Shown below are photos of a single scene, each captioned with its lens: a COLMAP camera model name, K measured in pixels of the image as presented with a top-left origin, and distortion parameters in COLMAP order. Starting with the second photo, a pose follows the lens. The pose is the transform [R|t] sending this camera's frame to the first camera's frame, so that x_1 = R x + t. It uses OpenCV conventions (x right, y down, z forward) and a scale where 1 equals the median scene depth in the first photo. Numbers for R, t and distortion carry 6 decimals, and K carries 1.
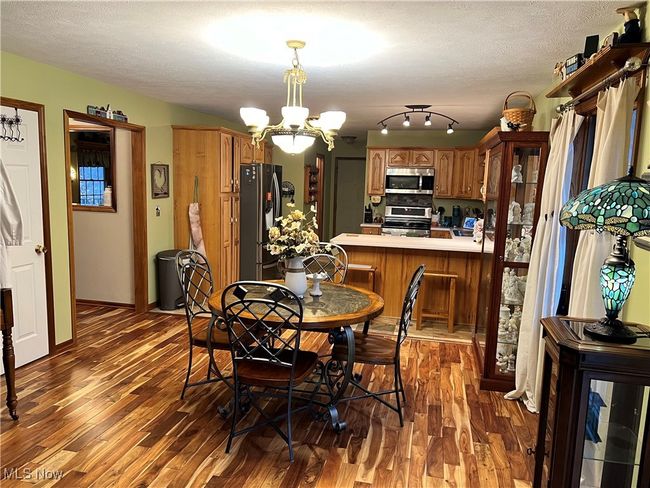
lens RADIAL K [[498.7, 0, 322.9], [0, 498.7, 247.6], [0, 0, 1]] dist [0.041602, -0.059495]
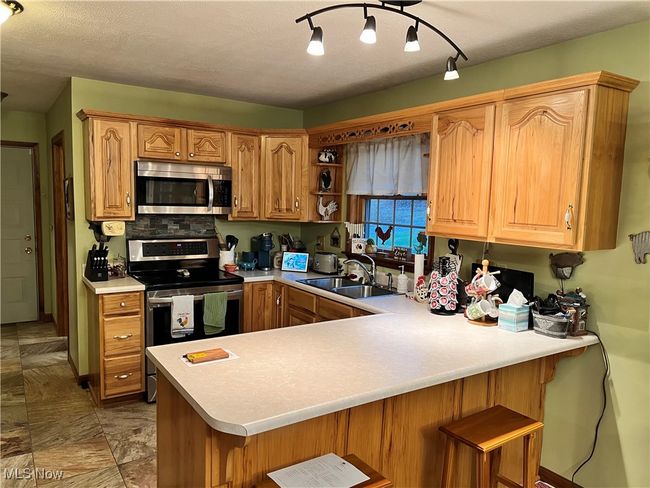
lens RADIAL K [[498.7, 0, 338.1], [0, 498.7, 251.8], [0, 0, 1]] dist [0.041602, -0.059495]
pose [[0.684198, -0.087824, 0.723989, -0.108784], [0.088293, 0.995396, 0.037307, -0.092231], [-0.723932, 0.038397, 0.688802, 0.660023]]
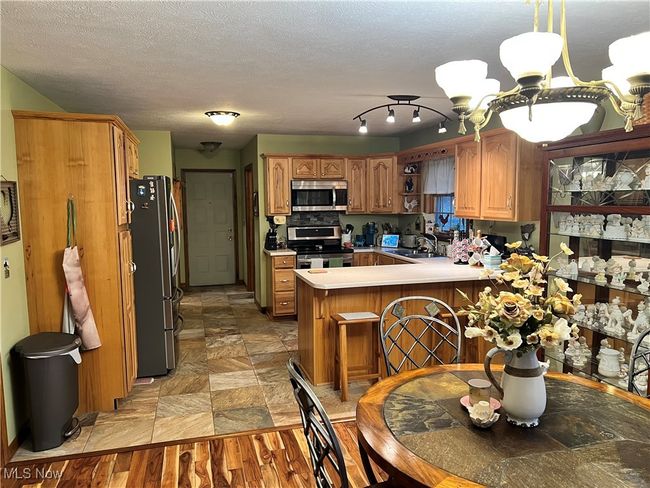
lens RADIAL K [[498.7, 0, 326.5], [0, 498.7, 245.2], [0, 0, 1]] dist [0.041602, -0.059495]
pose [[0.882054, -0.083201, 0.463744, -0.245327], [0.098821, 0.995061, -0.009434, -0.052299], [-0.460668, 0.054149, 0.885919, 0.329056]]
